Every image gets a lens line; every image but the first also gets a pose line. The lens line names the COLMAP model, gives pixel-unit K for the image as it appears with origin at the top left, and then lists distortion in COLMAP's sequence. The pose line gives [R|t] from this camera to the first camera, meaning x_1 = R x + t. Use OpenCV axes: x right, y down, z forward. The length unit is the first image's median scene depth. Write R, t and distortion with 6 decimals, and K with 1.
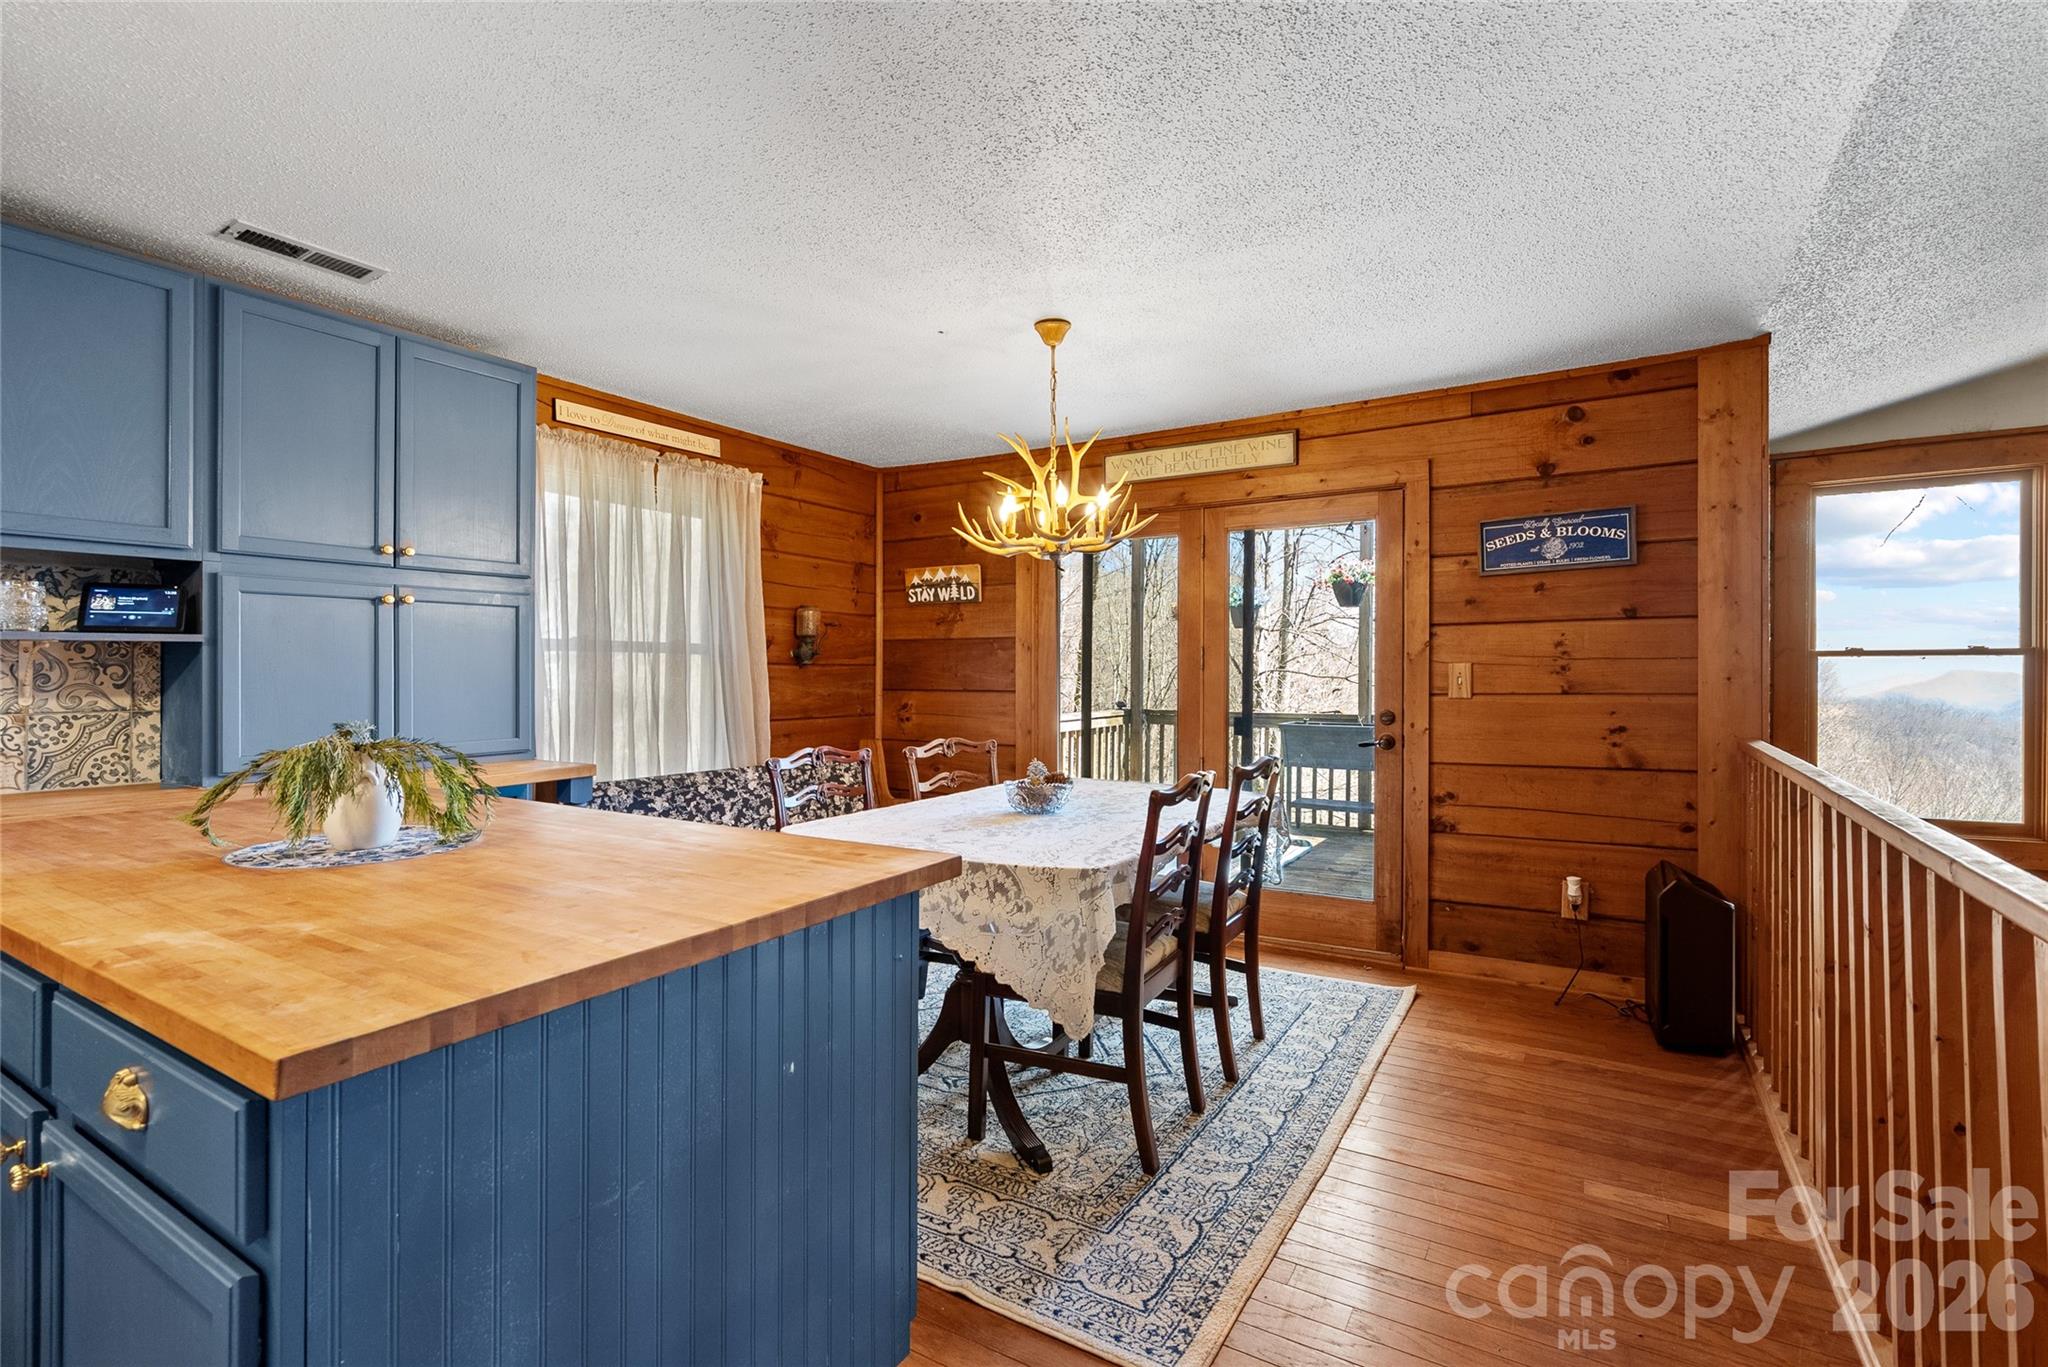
lens RADIAL K [[933.9, 0, 1029.5], [0, 933.9, 669.8], [0, 0, 1]] dist [-0.002823, 0.000143]
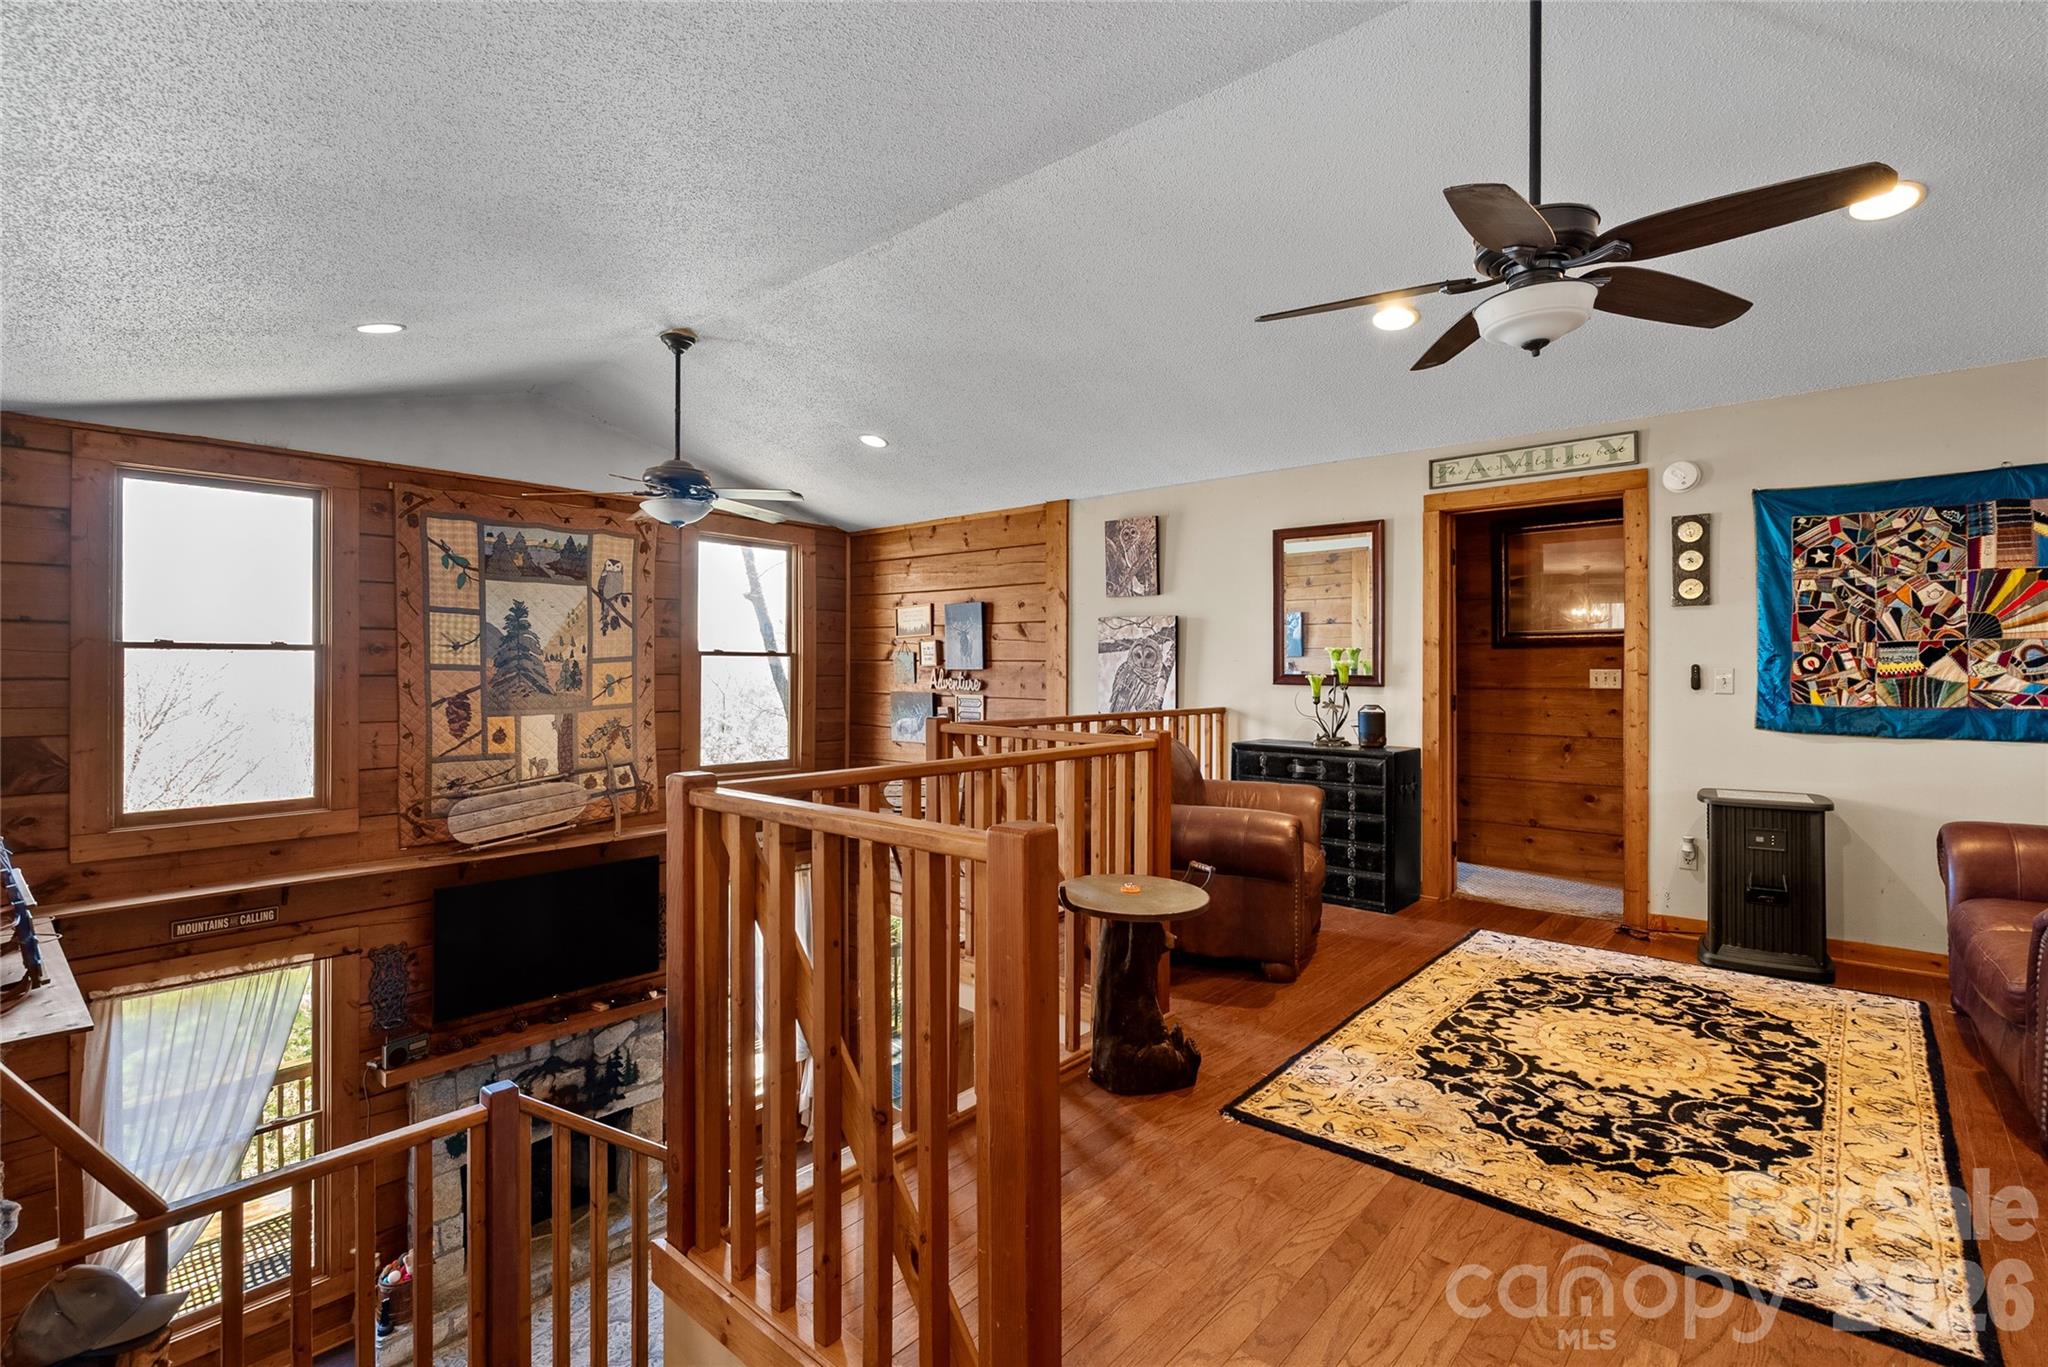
lens RADIAL K [[952.8, 0, 1010.9], [0, 952.8, 666.4], [0, 0, 1]] dist [-0.004210, 0.000089]
pose [[0.188460, 0.004832, 0.982069, 0.147823], [-0.007810, 0.999964, -0.003421, 0.001463], [-0.982050, -0.007025, 0.188491, -0.126968]]
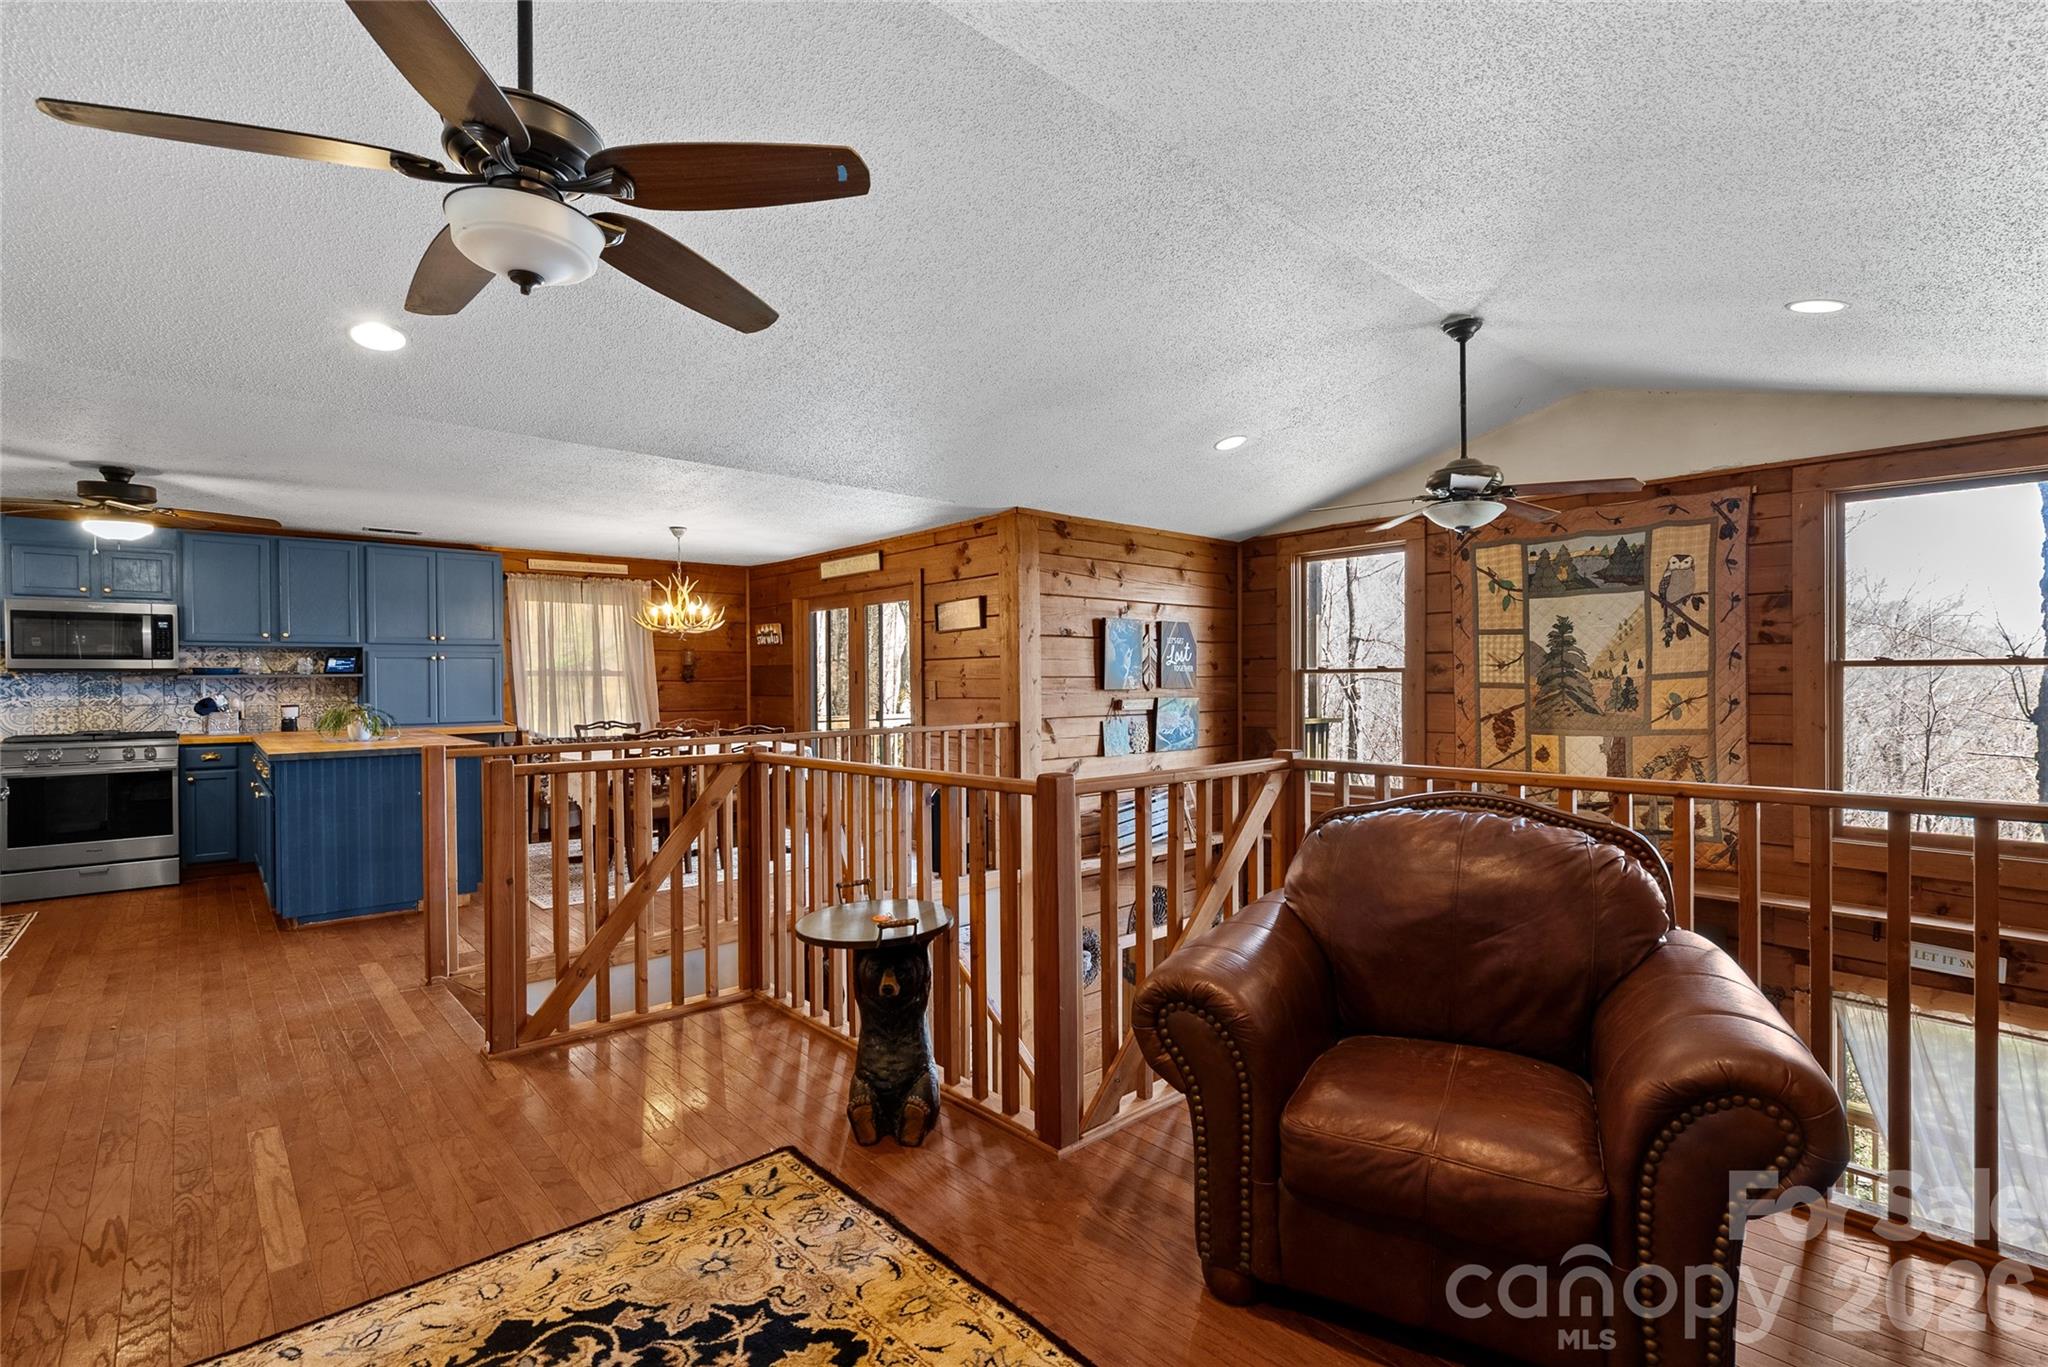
lens RADIAL K [[927.1, 0, 1028.6], [0, 927.1, 686.1], [0, 0, 1]] dist [-0.003904, 0.000606]
pose [[0.957796, -0.001012, -0.287446, 1.713189], [0.003710, 0.999954, 0.008841, -0.017758], [0.287424, -0.009534, 0.957756, -1.012482]]
